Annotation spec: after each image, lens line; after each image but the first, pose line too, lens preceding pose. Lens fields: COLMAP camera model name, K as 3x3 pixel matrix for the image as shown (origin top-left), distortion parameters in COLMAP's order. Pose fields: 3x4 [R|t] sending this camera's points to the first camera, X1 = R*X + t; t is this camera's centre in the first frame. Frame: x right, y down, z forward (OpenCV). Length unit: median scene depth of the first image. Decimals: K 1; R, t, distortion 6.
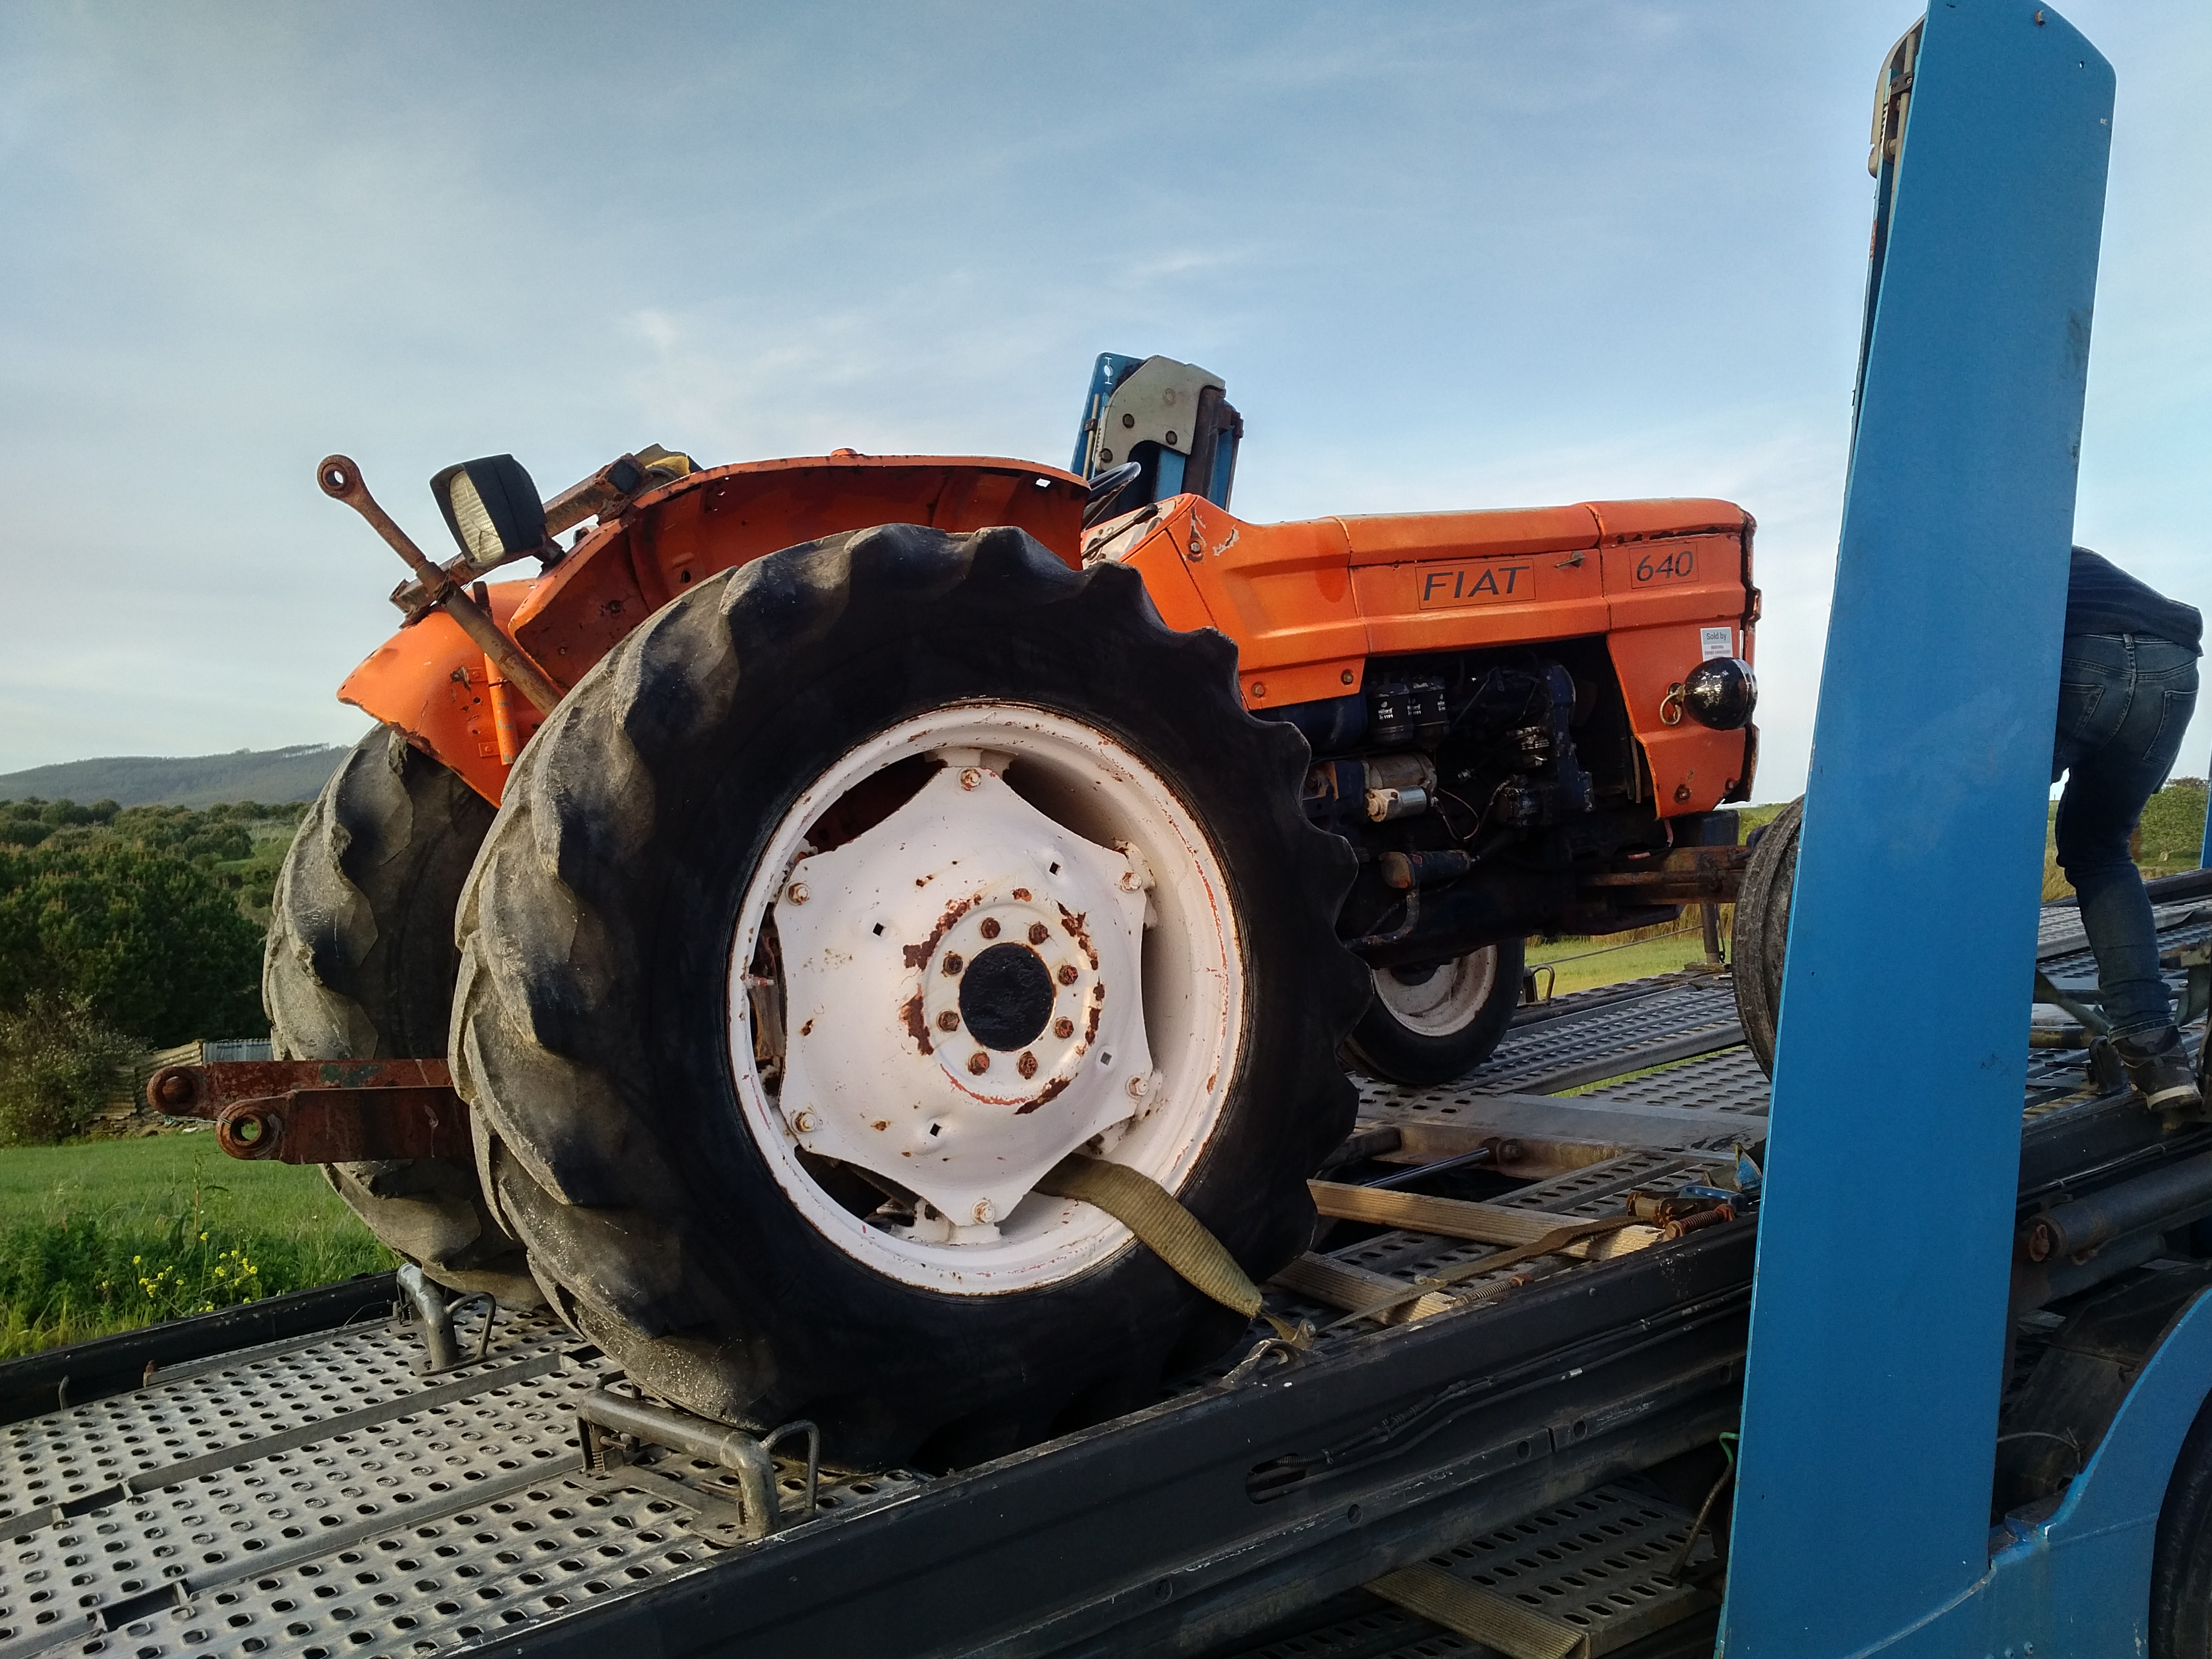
lens RADIAL K [[1977.9, 0, 1112.3], [0, 1977.9, 827.7], [0, 0, 1]] dist [0.067355, -0.115656]
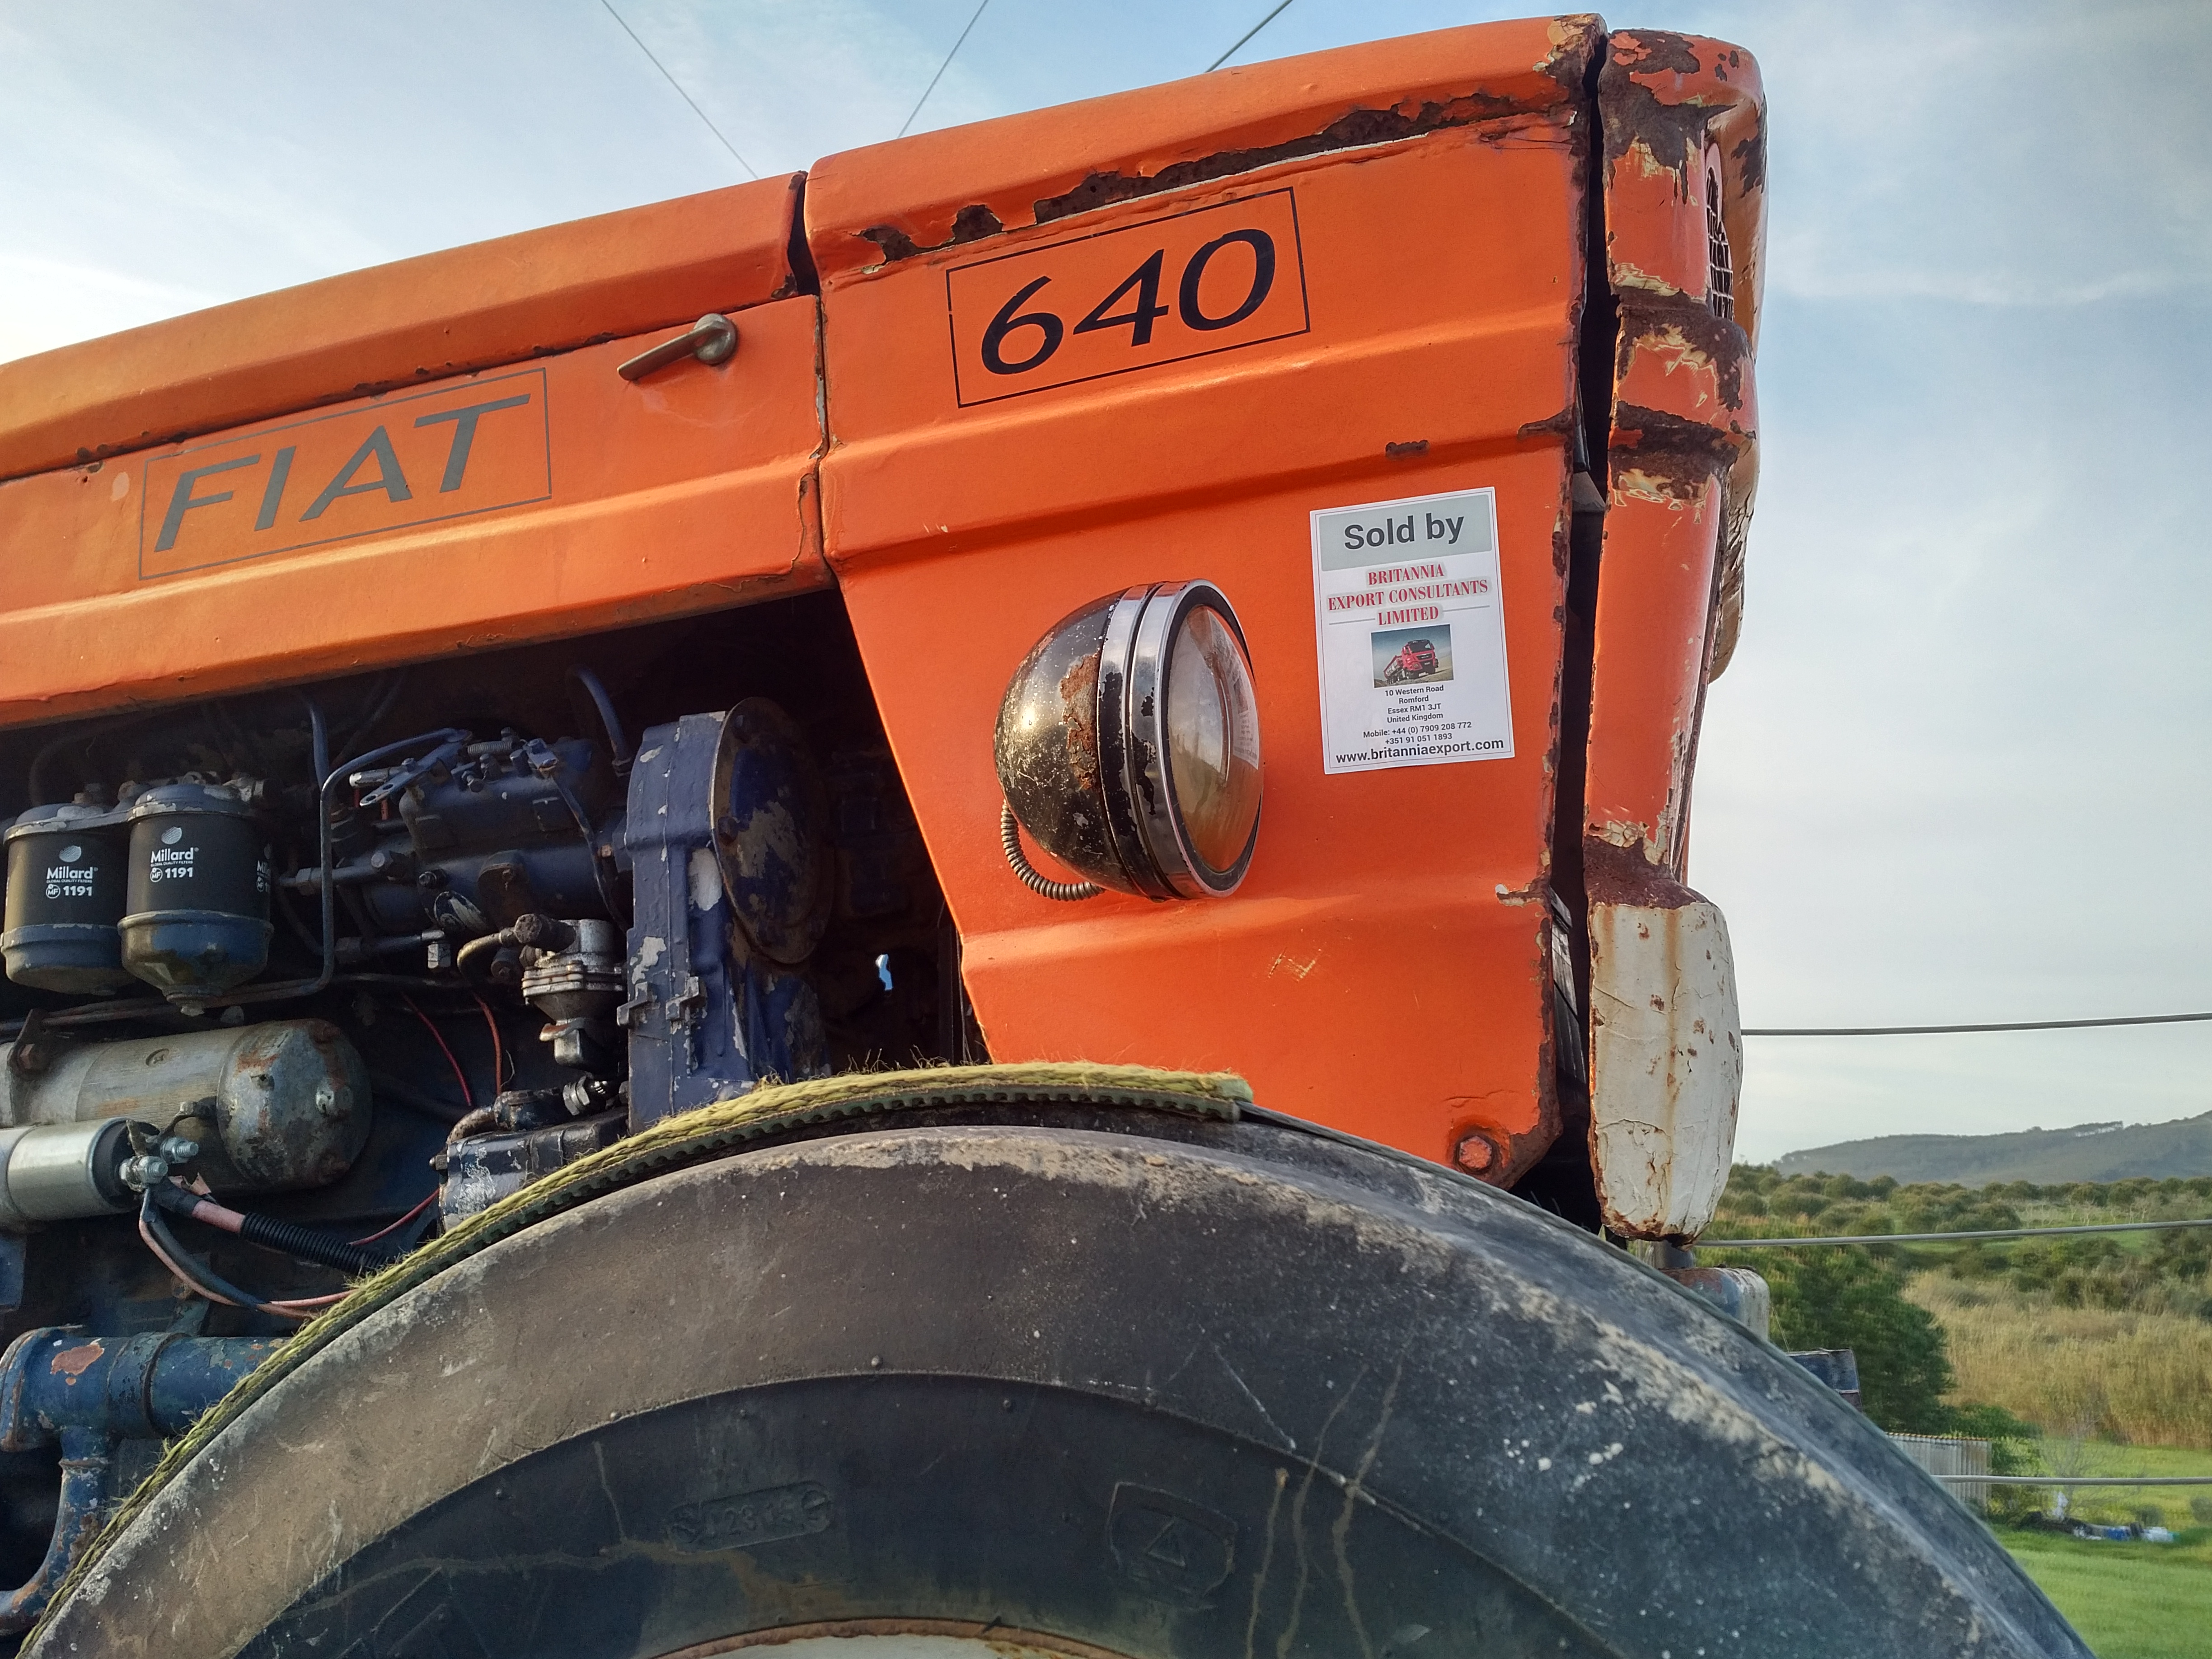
lens RADIAL K [[1977.9, 0, 1171.6], [0, 1977.9, 839.2], [0, 0, 1]] dist [0.067355, -0.115656]
pose [[0.684071, -0.097433, -0.722879, 0.491476], [-0.035919, 0.985336, -0.166799, -0.018358], [0.728531, 0.140067, 0.670540, 0.882832]]
